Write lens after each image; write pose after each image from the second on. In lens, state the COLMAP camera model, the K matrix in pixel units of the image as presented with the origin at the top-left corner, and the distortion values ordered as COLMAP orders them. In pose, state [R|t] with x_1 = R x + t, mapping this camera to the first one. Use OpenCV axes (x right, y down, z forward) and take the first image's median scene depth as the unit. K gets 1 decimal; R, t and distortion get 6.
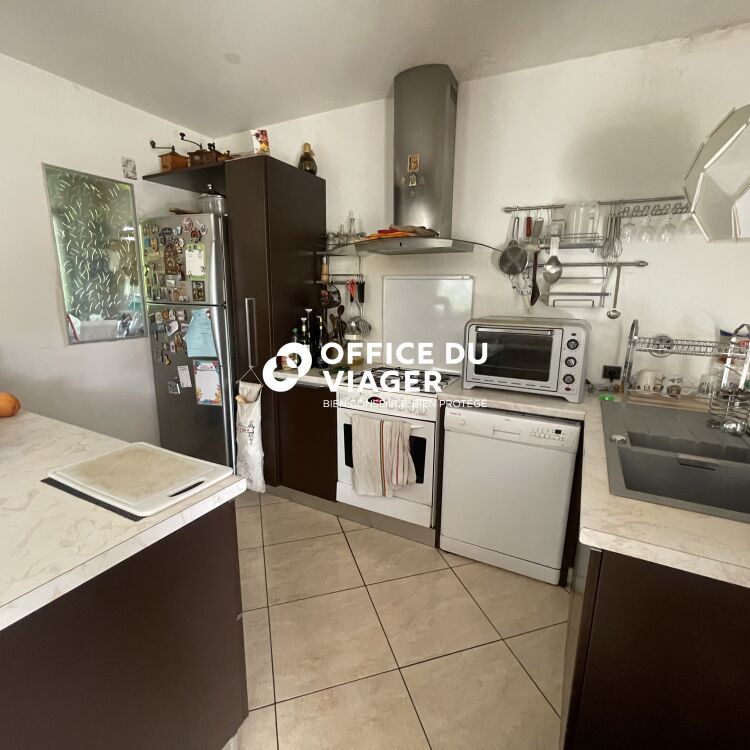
lens RADIAL K [[404.9, 0, 375.3], [0, 404.9, 374.8], [0, 0, 1]] dist [-0.009784, 0.006911]
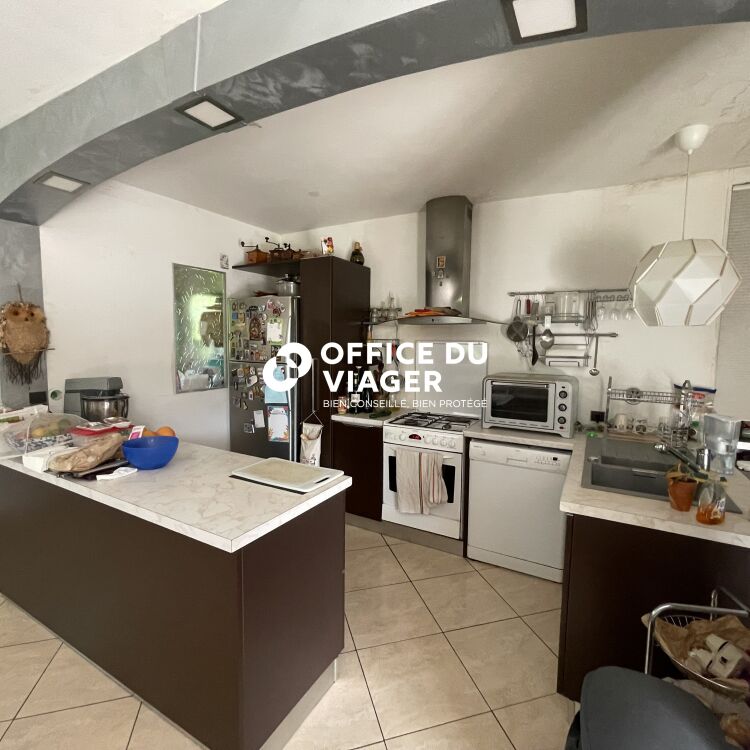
lens RADIAL K [[404.9, 0, 374.1], [0, 404.9, 374.1], [0, 0, 1]] dist [-0.009784, 0.006911]
pose [[0.999601, 0.001780, -0.028175, -0.094051], [-0.005265, 0.992252, -0.124128, 0.024458], [0.027736, 0.124227, 0.991866, -0.319980]]
